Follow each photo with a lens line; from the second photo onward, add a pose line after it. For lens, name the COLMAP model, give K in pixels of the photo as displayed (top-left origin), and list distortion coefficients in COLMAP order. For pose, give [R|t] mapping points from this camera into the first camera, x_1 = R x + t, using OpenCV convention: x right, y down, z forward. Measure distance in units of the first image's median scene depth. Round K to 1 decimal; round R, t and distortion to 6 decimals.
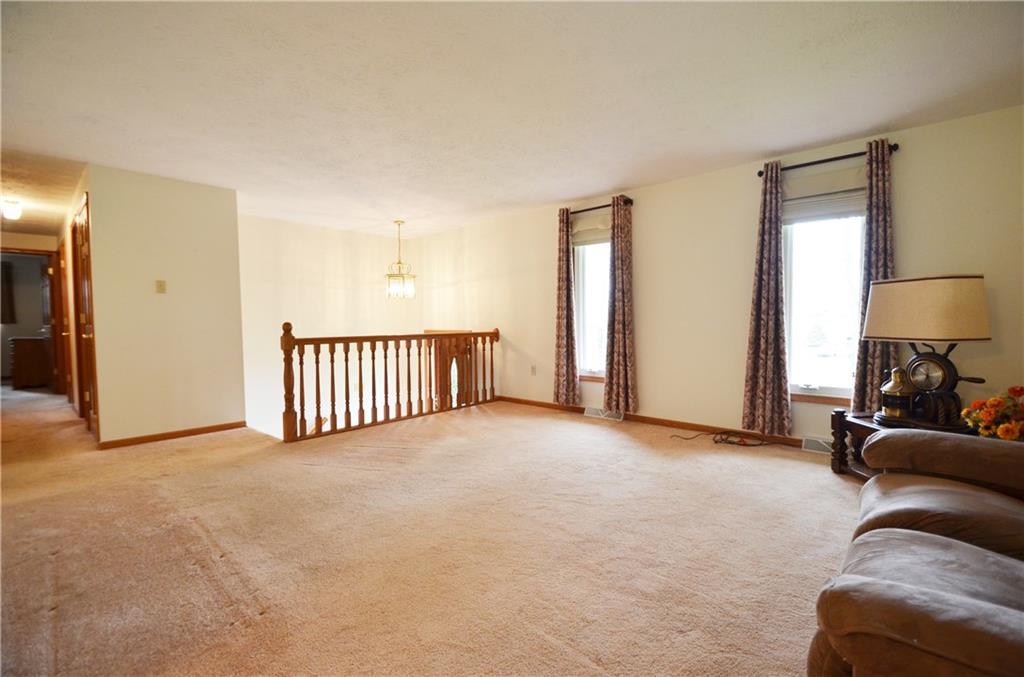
lens RADIAL K [[449.0, 0, 521.1], [0, 449.0, 341.2], [0, 0, 1]] dist [0.017998, -0.017039]
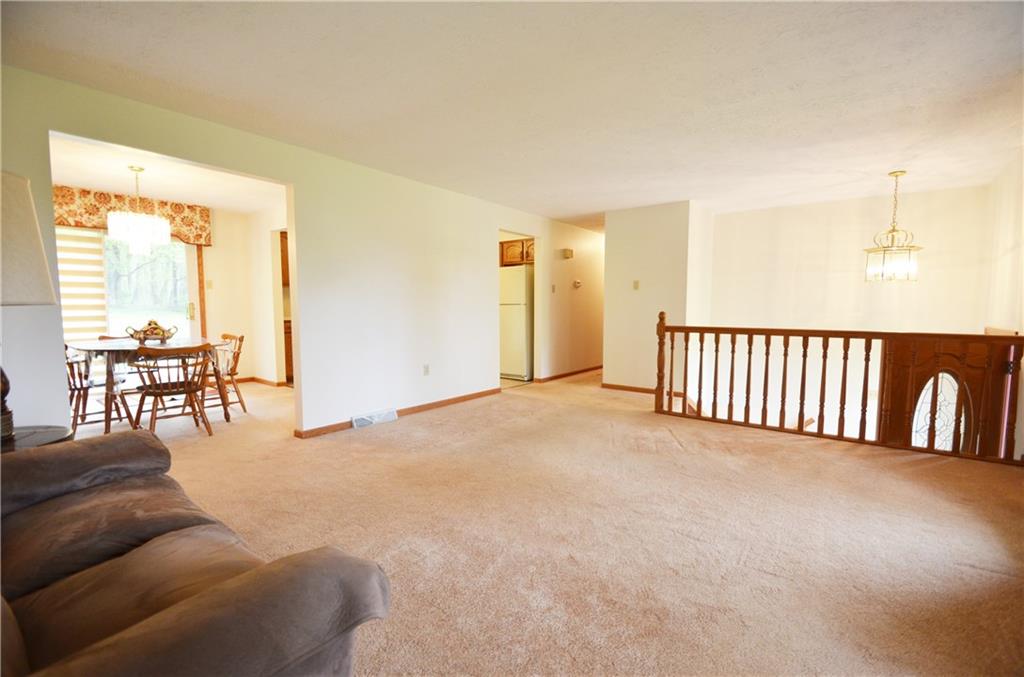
lens RADIAL K [[449.0, 0, 521.1], [0, 449.0, 341.2], [0, 0, 1]] dist [0.017998, -0.017039]
pose [[0.075700, 0.084136, -0.993575, 0.547325], [-0.048485, 0.995566, 0.080610, -0.037052], [0.995951, 0.042071, 0.079444, 0.474129]]
